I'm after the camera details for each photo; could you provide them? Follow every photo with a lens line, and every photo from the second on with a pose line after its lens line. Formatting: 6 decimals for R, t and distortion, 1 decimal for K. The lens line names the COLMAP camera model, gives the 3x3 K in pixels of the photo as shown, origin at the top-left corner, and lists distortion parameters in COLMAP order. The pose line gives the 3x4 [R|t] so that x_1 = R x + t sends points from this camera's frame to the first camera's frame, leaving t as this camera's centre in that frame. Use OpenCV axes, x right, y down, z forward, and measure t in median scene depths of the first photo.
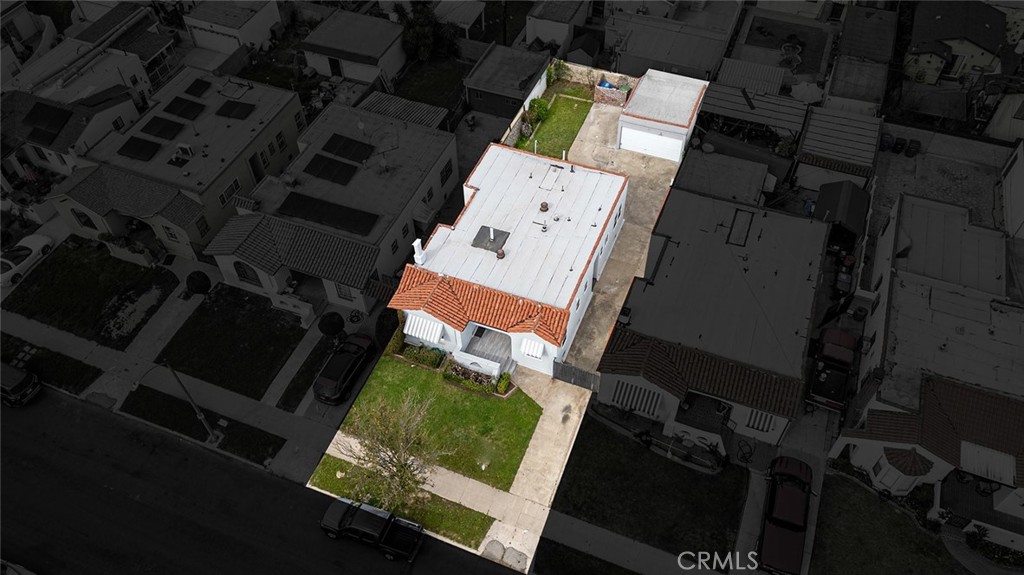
lens RADIAL K [[779.5, 0, 497.7], [0, 779.5, 288.6], [0, 0, 1]] dist [0.024956, -0.008596]
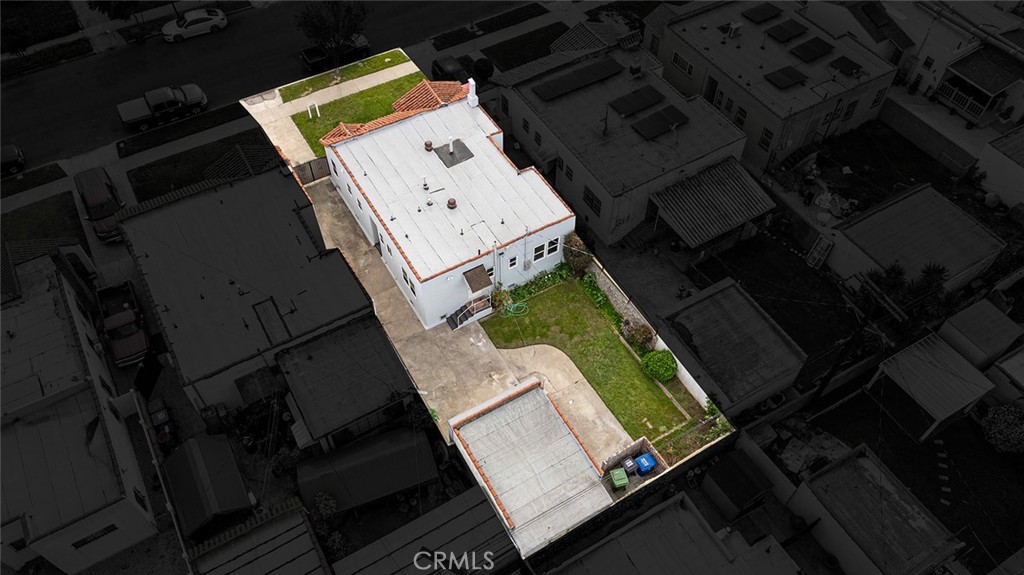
lens RADIAL K [[779.5, 0, 497.7], [0, 779.5, 288.6], [0, 0, 1]] dist [0.024956, -0.008596]
pose [[-0.613352, 0.639897, -0.462959, 0.494906], [-0.584915, 0.025869, 0.810682, -0.842840], [0.530729, 0.768025, 0.358419, 0.755066]]
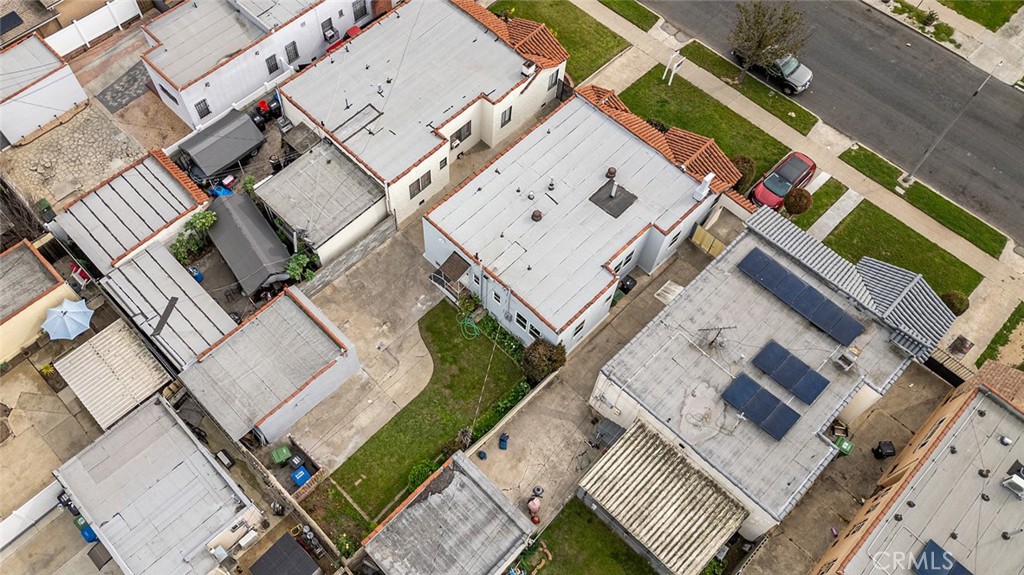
lens RADIAL K [[802.0, 0, 455.4], [0, 802.0, 263.2], [0, 0, 1]] dist [0.024101, -0.012849]
pose [[-0.916089, -0.330403, 0.227188, -0.070254], [0.321946, -0.268338, 0.907935, -0.907011], [-0.239021, 0.904892, 0.352194, 0.738194]]
